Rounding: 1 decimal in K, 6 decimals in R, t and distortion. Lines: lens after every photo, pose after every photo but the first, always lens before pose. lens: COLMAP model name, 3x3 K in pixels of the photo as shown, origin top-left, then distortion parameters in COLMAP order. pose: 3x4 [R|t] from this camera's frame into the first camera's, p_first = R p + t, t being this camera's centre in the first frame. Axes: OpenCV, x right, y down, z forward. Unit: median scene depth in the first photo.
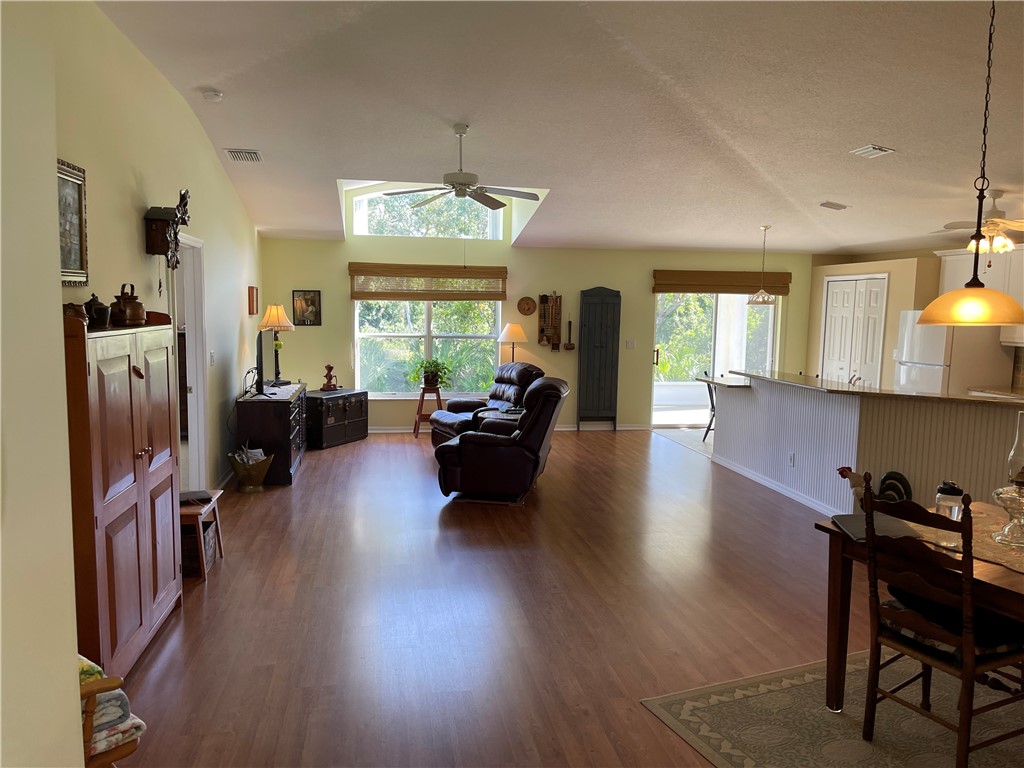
lens RADIAL K [[776.2, 0, 514.7], [0, 776.2, 387.9], [0, 0, 1]] dist [0.036577, -0.005560]
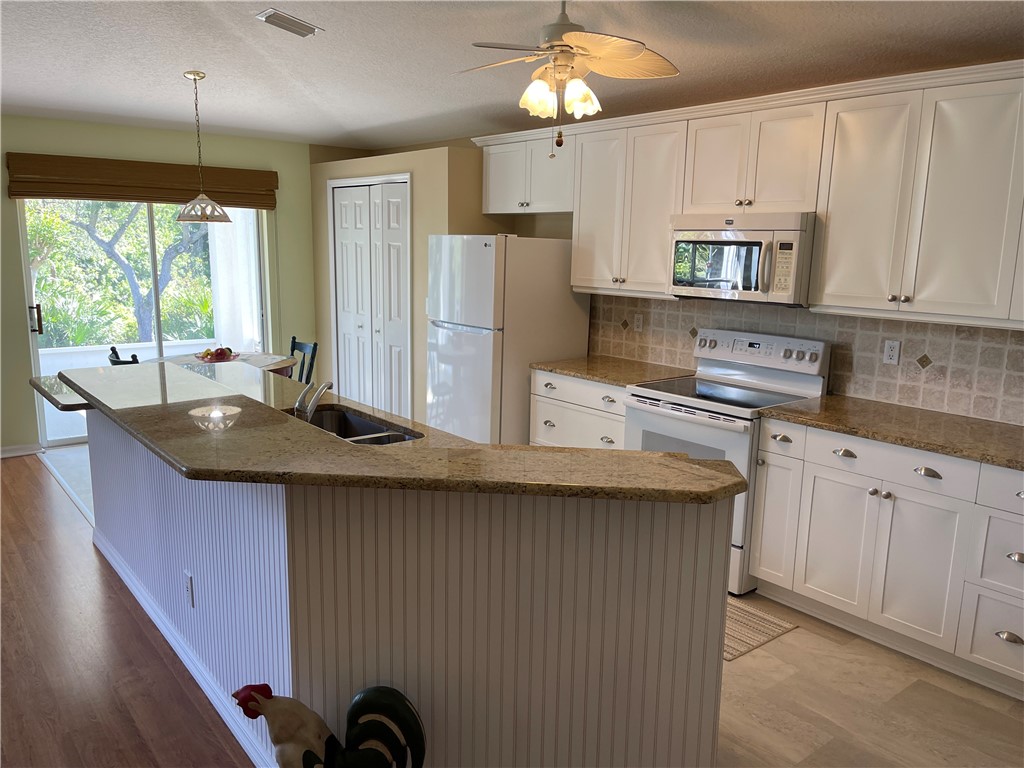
lens RADIAL K [[776.2, 0, 512.1], [0, 776.2, 385.0], [0, 0, 1]] dist [0.036577, -0.005560]
pose [[0.870285, -0.091078, 0.484055, 0.229662], [0.047362, 0.993675, 0.101815, -0.038688], [-0.490267, -0.065683, 0.869094, 0.407988]]
